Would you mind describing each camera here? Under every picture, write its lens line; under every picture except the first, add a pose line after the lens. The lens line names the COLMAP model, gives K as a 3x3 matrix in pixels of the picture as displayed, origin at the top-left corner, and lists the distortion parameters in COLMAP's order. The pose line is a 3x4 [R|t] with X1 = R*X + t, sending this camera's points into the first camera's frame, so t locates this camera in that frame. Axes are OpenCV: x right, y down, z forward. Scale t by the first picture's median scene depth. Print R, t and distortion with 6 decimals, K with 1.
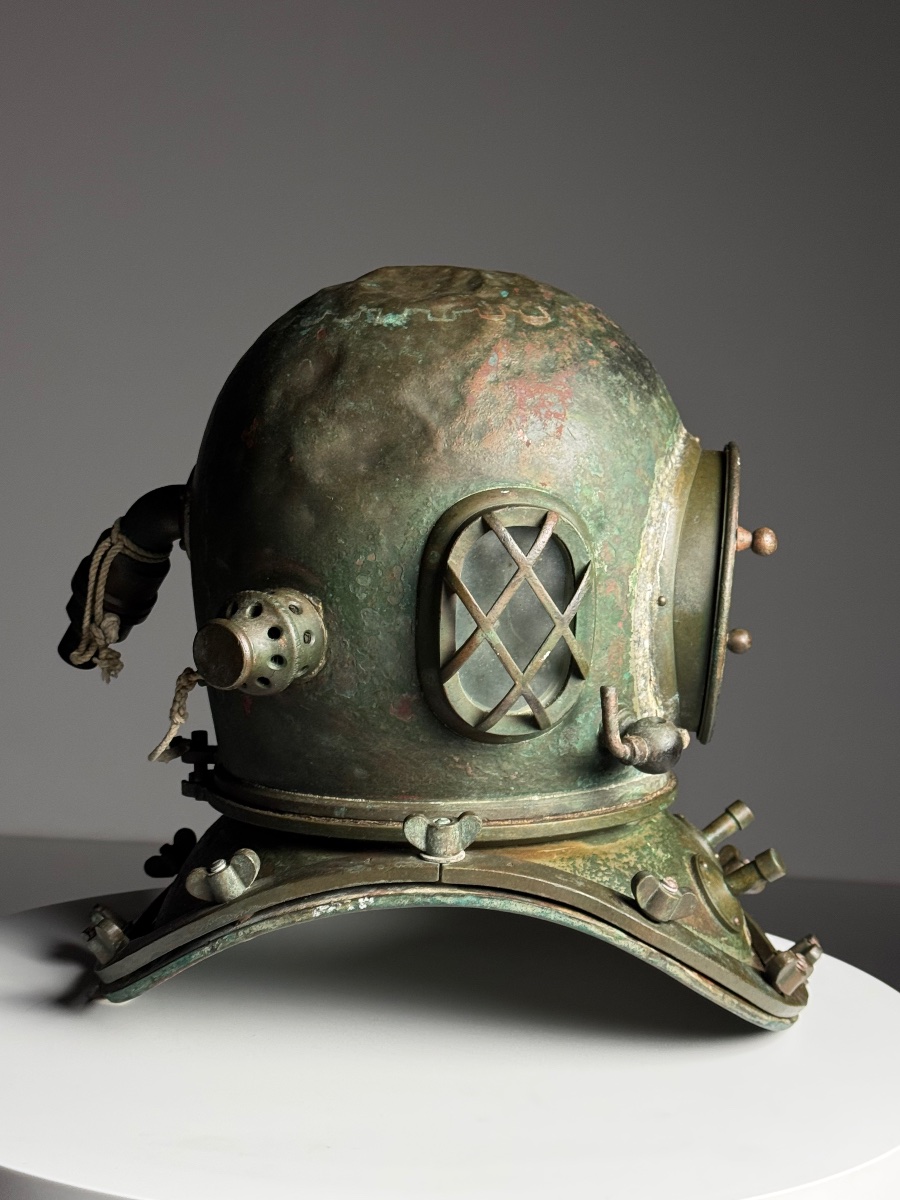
lens RADIAL K [[1776.9, 0, 448.5], [0, 1776.9, 604.9], [0, 0, 1]] dist [-0.003195, 0.000000]
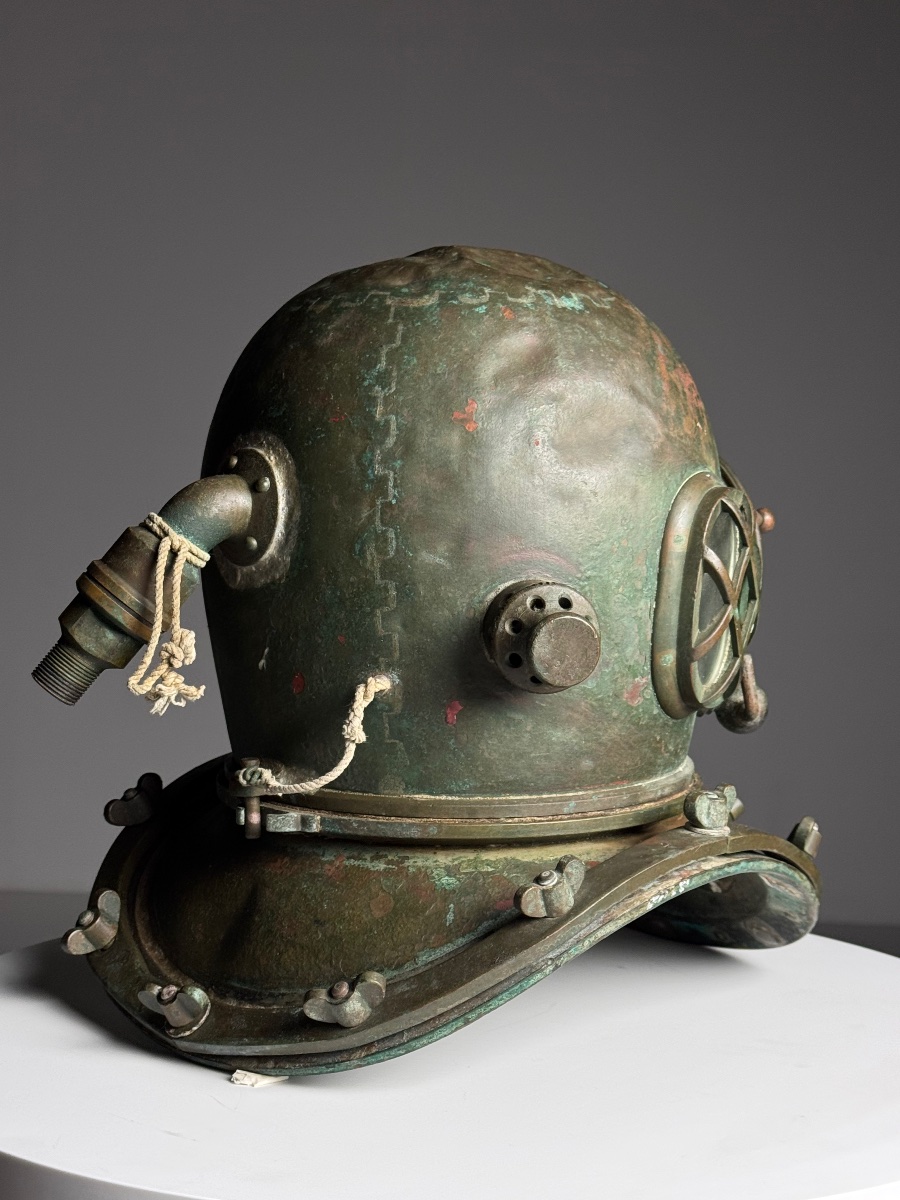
lens RADIAL K [[1776.9, 0, 448.5], [0, 1776.9, 595.1], [0, 0, 1]] dist [-0.003195, 0.000000]
pose [[0.682198, -0.049526, 0.729488, -0.816174], [0.059416, 0.998159, 0.012202, -0.015059], [-0.728749, 0.035019, 0.683885, 0.385529]]
